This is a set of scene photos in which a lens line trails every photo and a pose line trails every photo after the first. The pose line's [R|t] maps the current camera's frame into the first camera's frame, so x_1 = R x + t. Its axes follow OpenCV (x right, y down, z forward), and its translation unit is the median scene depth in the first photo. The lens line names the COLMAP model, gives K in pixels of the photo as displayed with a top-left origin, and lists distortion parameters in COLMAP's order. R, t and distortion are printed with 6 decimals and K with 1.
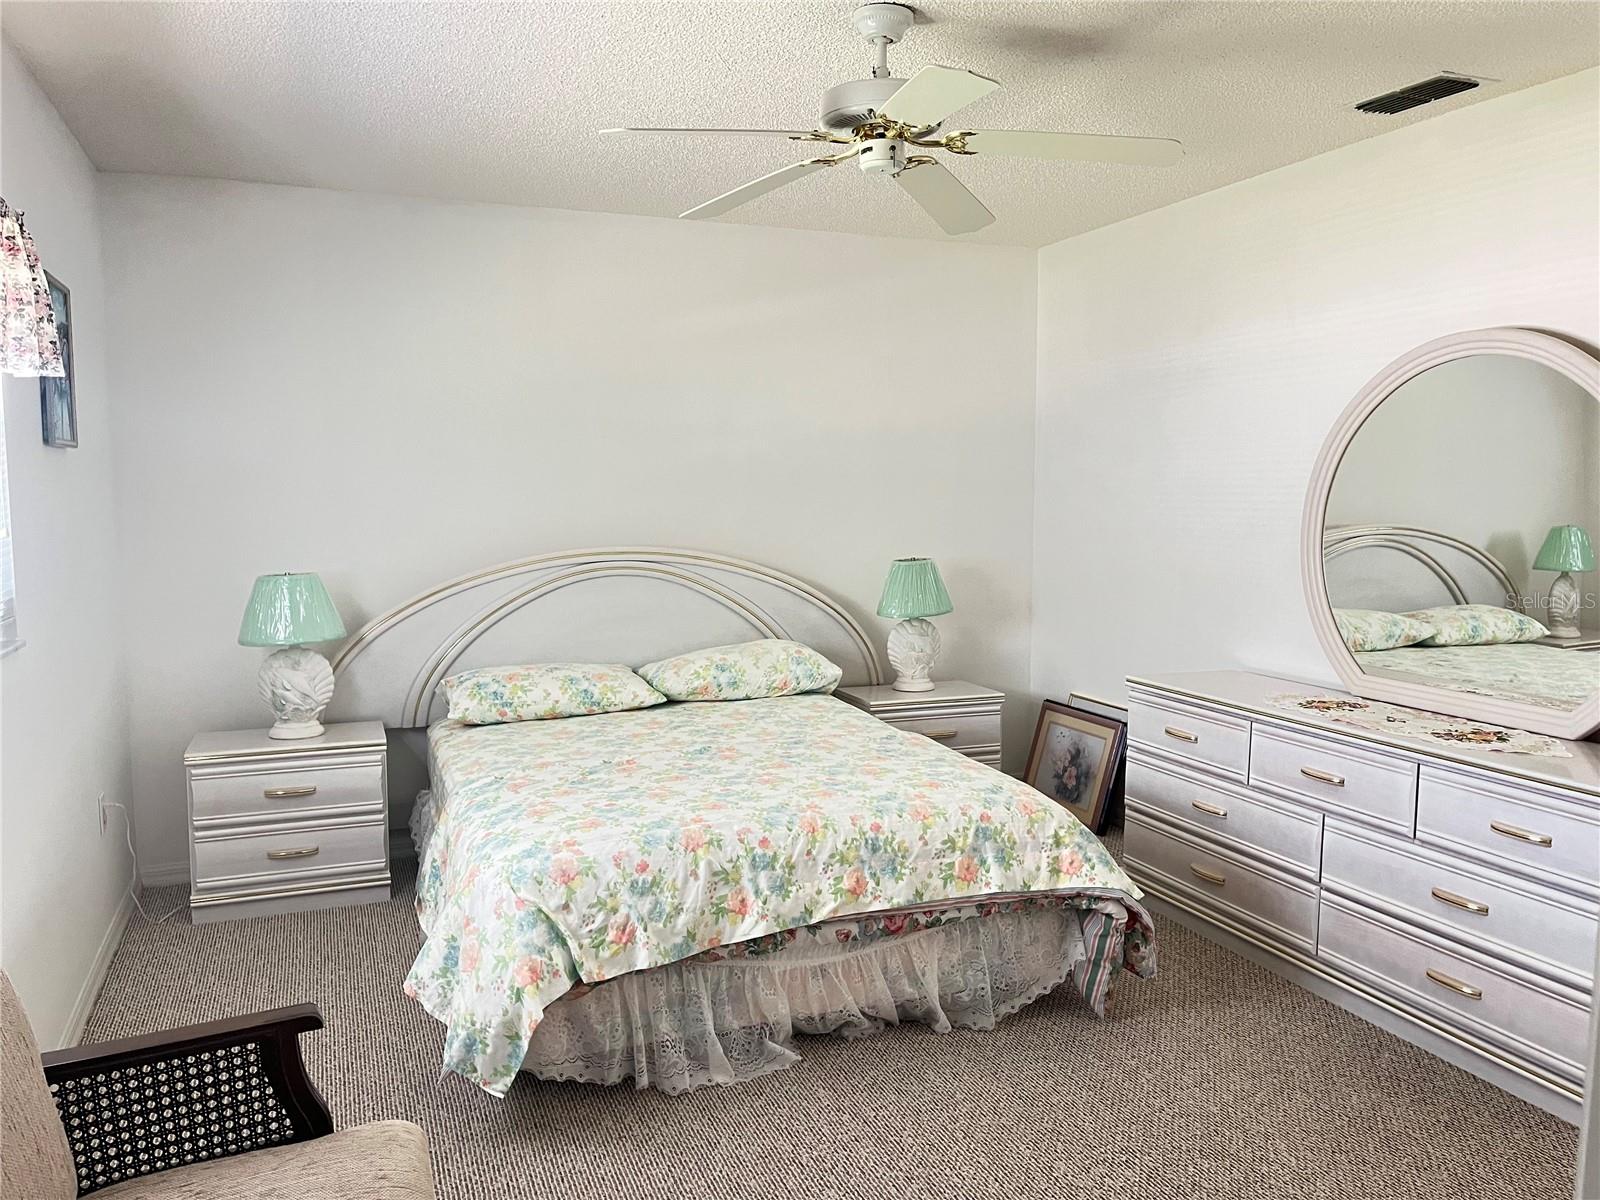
lens RADIAL K [[1224.6, 0, 800.0], [0, 1224.6, 600.0], [0, 0, 1]] dist [0.085330, -0.114697]
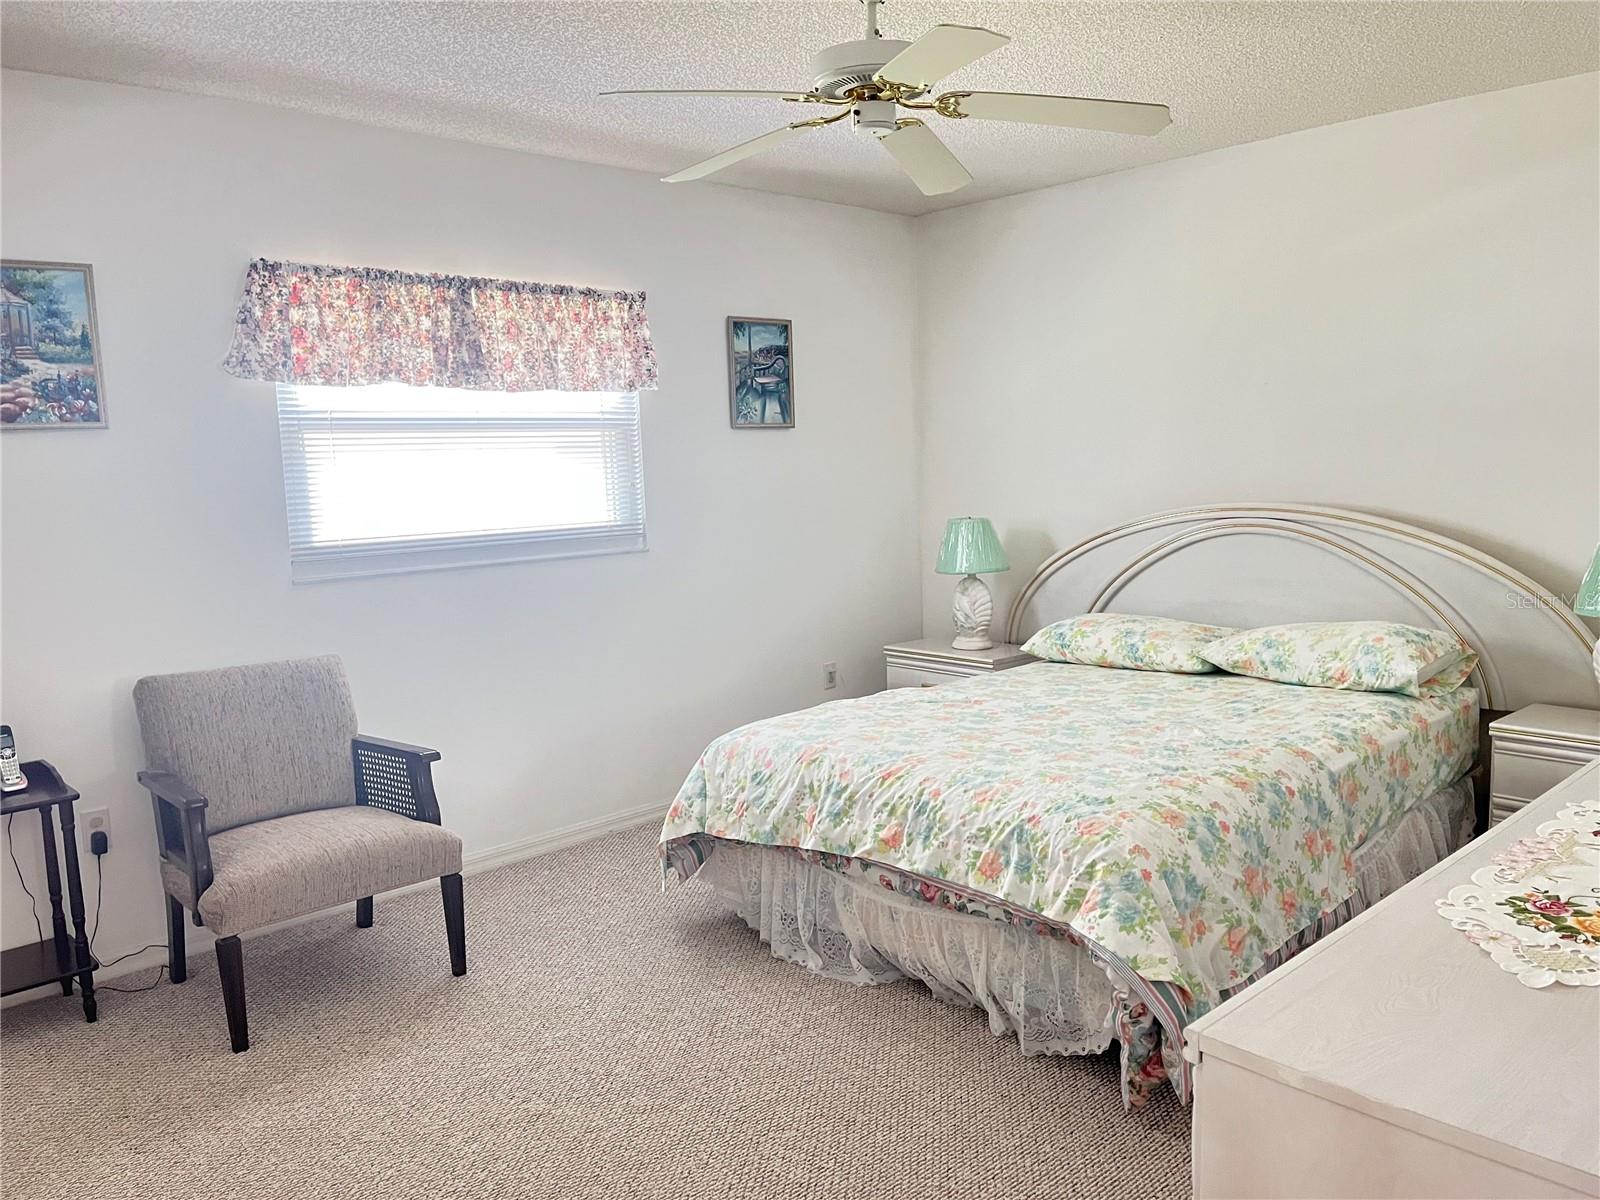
lens RADIAL K [[1224.6, 0, 800.0], [0, 1224.6, 600.0], [0, 0, 1]] dist [0.085330, -0.114697]
pose [[0.361115, 0.101652, -0.926964, 0.918170], [-0.054713, 0.994638, 0.087759, -0.050695], [0.930915, 0.019026, 0.364740, 0.530022]]
